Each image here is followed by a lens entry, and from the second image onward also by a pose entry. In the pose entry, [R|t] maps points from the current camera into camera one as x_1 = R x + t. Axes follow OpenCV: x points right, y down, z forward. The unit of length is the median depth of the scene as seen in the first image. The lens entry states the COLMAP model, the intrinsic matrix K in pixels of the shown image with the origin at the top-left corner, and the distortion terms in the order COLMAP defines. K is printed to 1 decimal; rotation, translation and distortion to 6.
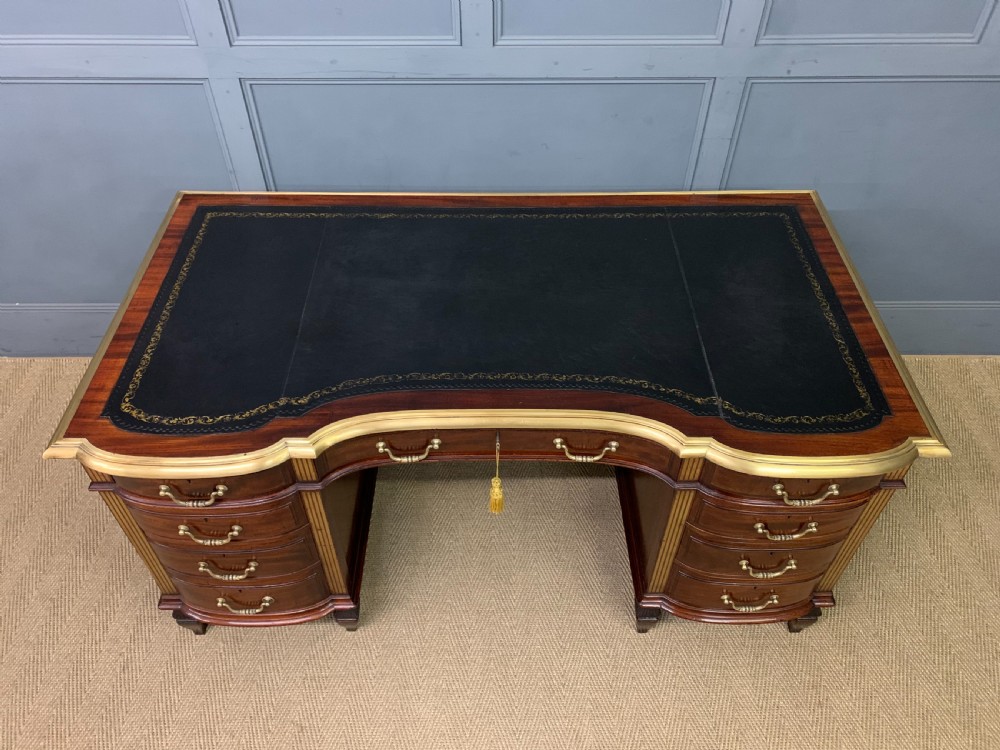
lens RADIAL K [[771.8, 0, 498.4], [0, 771.8, 367.7], [0, 0, 1]] dist [0.013418, -0.001917]
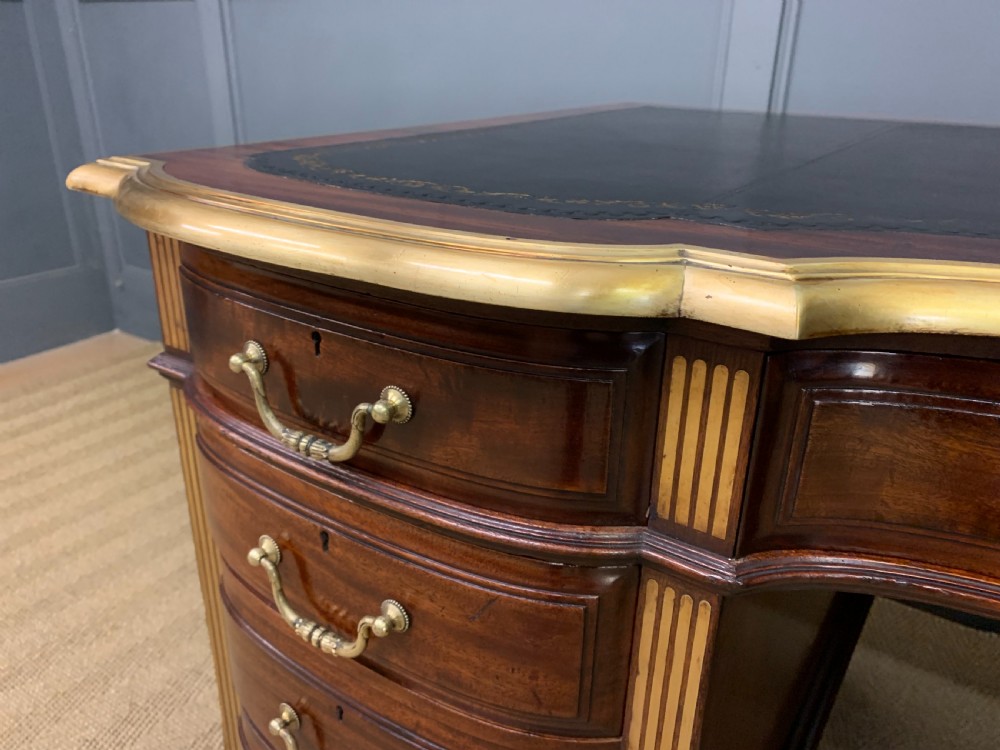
lens RADIAL K [[773.9, 0, 506.8], [0, 773.9, 382.0], [0, 0, 1]] dist [0.012346, -0.001646]
pose [[0.822288, 0.233976, -0.518746, -0.169513], [-0.420769, 0.863711, -0.277412, 0.189040], [0.383139, 0.446385, 0.808669, 0.722855]]
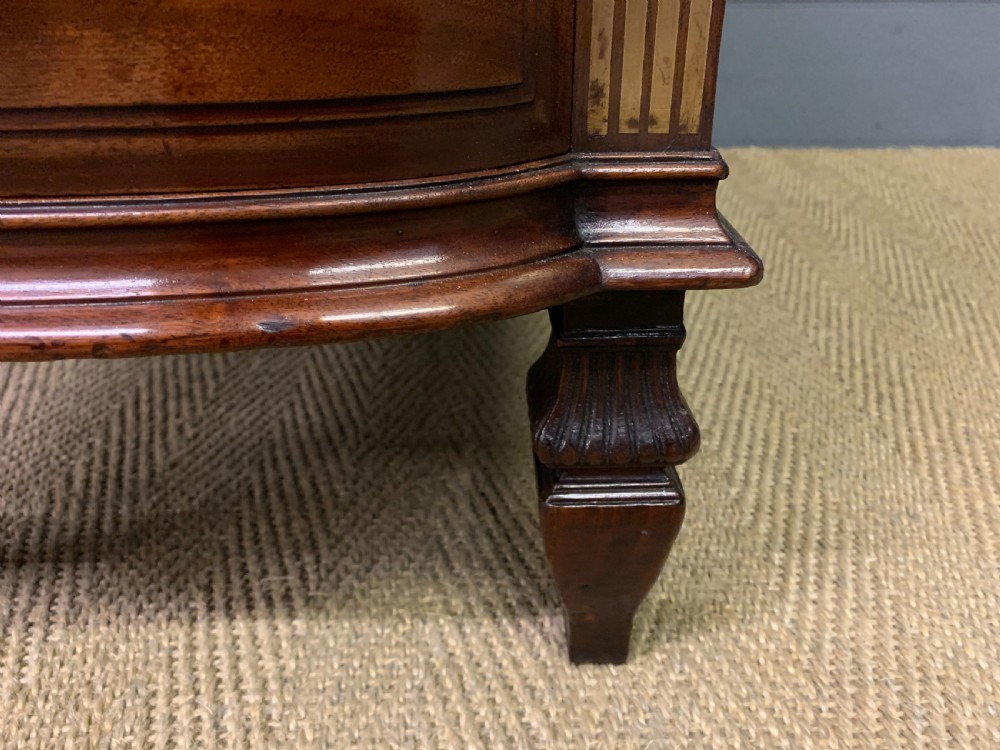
lens RADIAL K [[773.9, 0, 506.8], [0, 773.9, 382.0], [0, 0, 1]] dist [0.012346, -0.001646]
pose [[0.999973, -0.007166, 0.001776, 0.460663], [0.007369, 0.953976, -0.299792, 0.424156], [0.000454, 0.299797, 0.954003, 1.036991]]
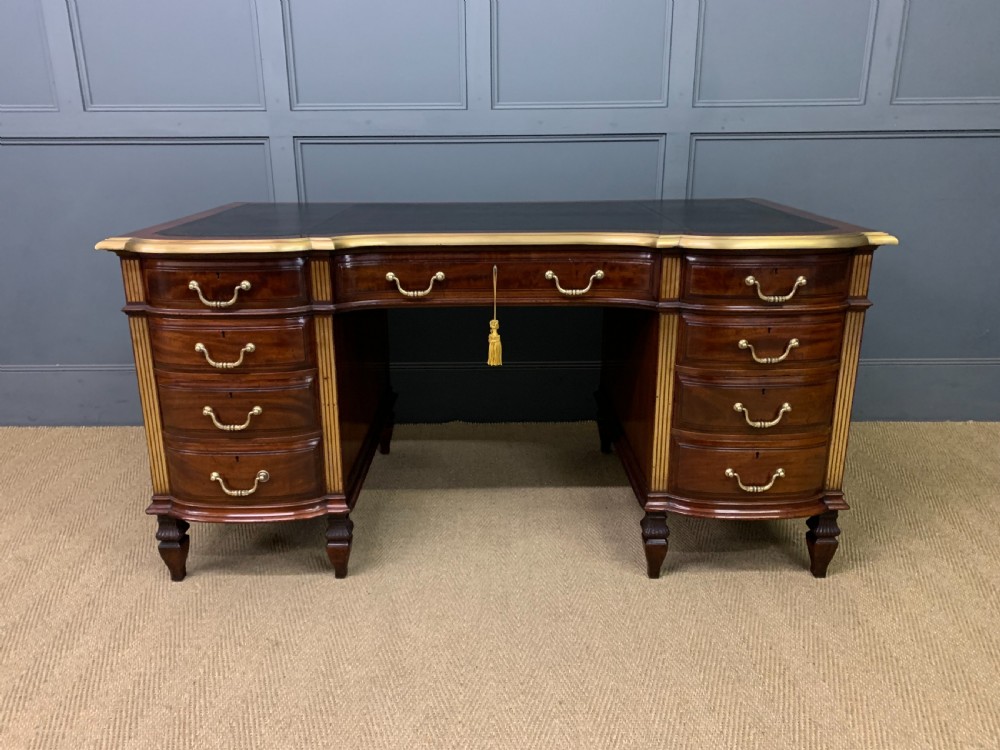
lens RADIAL K [[772.5, 0, 491.4], [0, 772.5, 366.3], [0, 0, 1]] dist [0.017333, -0.007515]
pose [[0.999914, -0.007916, -0.010488, 0.004090], [0.001821, 0.873936, -0.486038, 0.724920], [0.013013, 0.485977, 0.873875, 0.085287]]
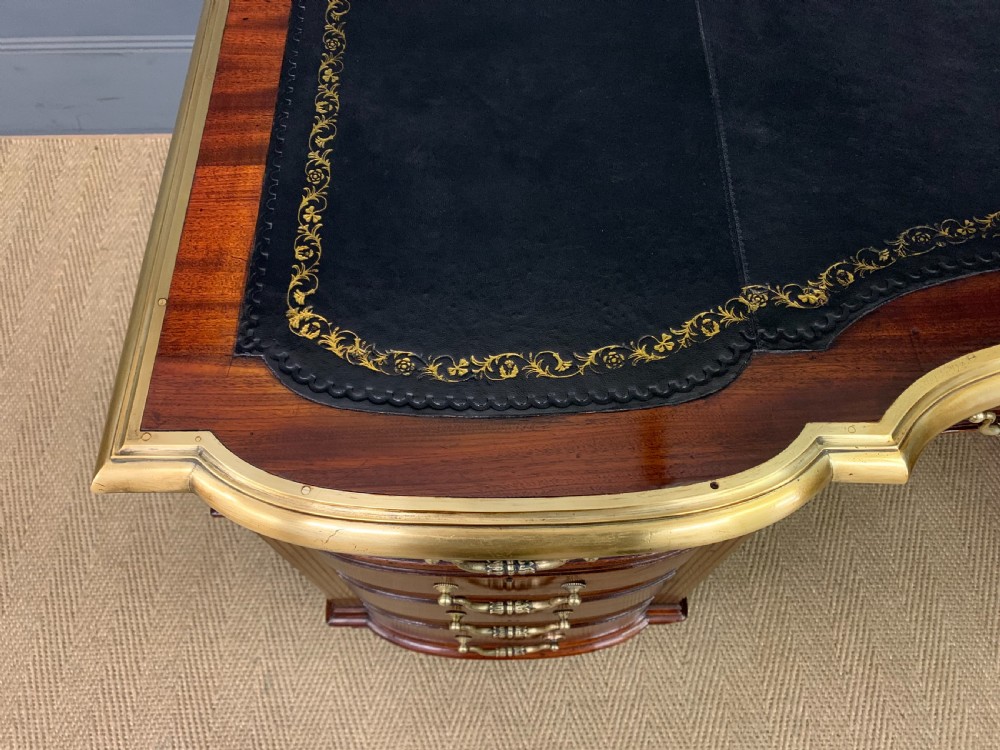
lens RADIAL K [[773.9, 0, 506.8], [0, 773.9, 382.0], [0, 0, 1]] dist [0.012346, -0.001646]
pose [[0.999951, -0.009814, -0.001461, -0.360720], [0.009784, 0.950795, 0.309667, -0.026004], [-0.001650, -0.309666, 0.950844, 0.616502]]
